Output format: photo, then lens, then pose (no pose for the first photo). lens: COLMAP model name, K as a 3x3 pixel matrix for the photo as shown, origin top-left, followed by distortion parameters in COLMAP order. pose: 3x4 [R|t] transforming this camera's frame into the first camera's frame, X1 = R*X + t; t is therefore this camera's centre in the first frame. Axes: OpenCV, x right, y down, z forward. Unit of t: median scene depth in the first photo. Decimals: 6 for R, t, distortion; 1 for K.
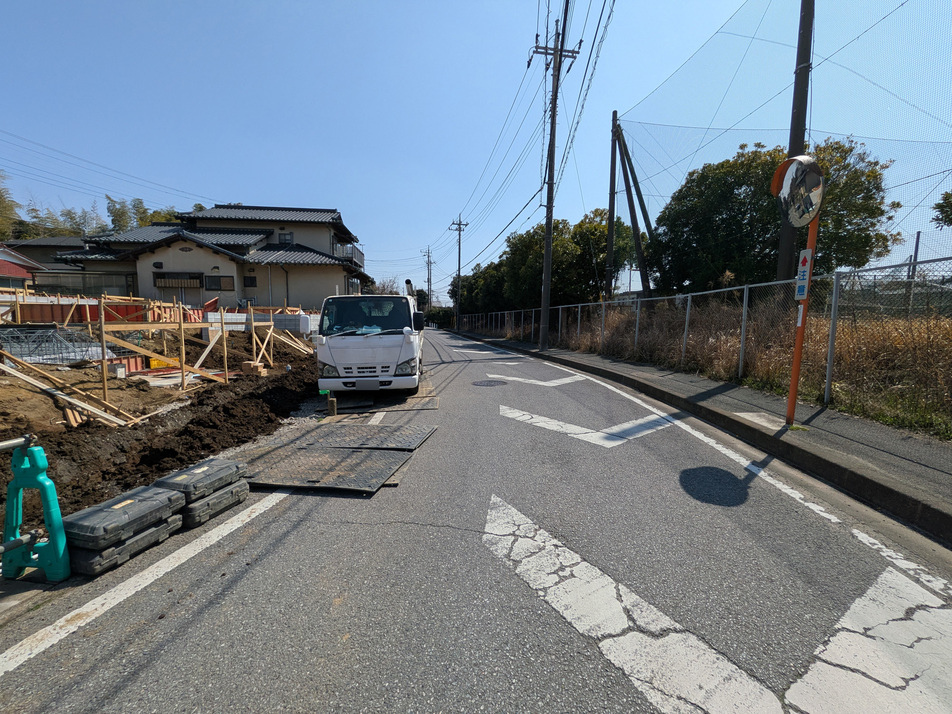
lens RADIAL K [[378.3, 0, 478.2], [0, 378.3, 354.5], [0, 0, 1]] dist [-0.002684, 0.000718]
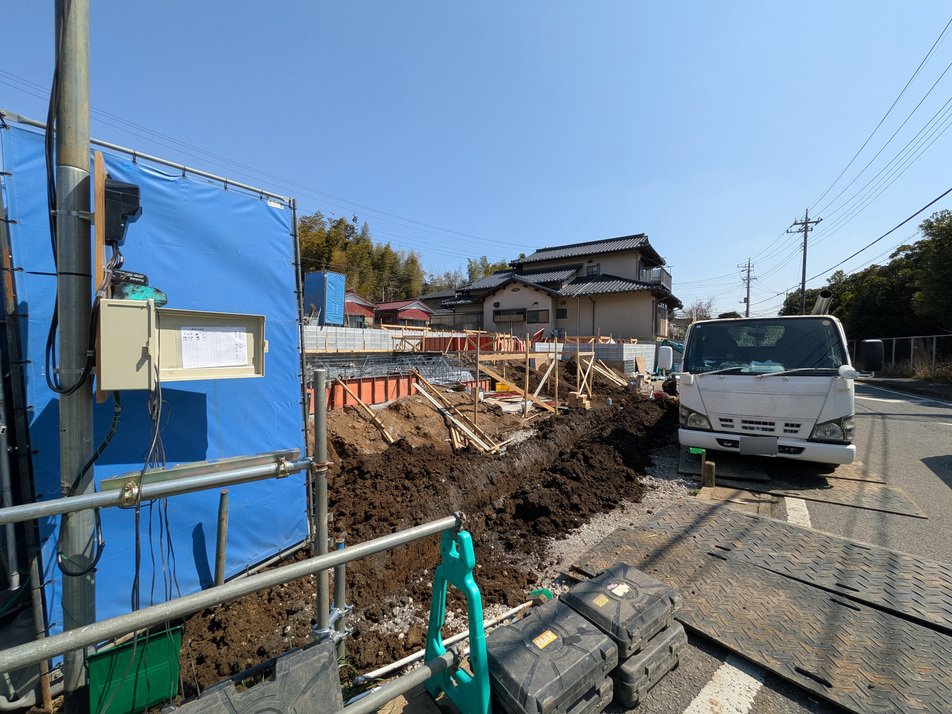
lens RADIAL K [[378.3, 0, 478.2], [0, 378.3, 358.7], [0, 0, 1]] dist [-0.002684, 0.000718]
pose [[0.747758, 0.020644, -0.663650, -0.127738], [-0.062338, 0.997284, -0.039215, -0.012450], [0.661038, 0.070694, 0.747015, 0.084283]]
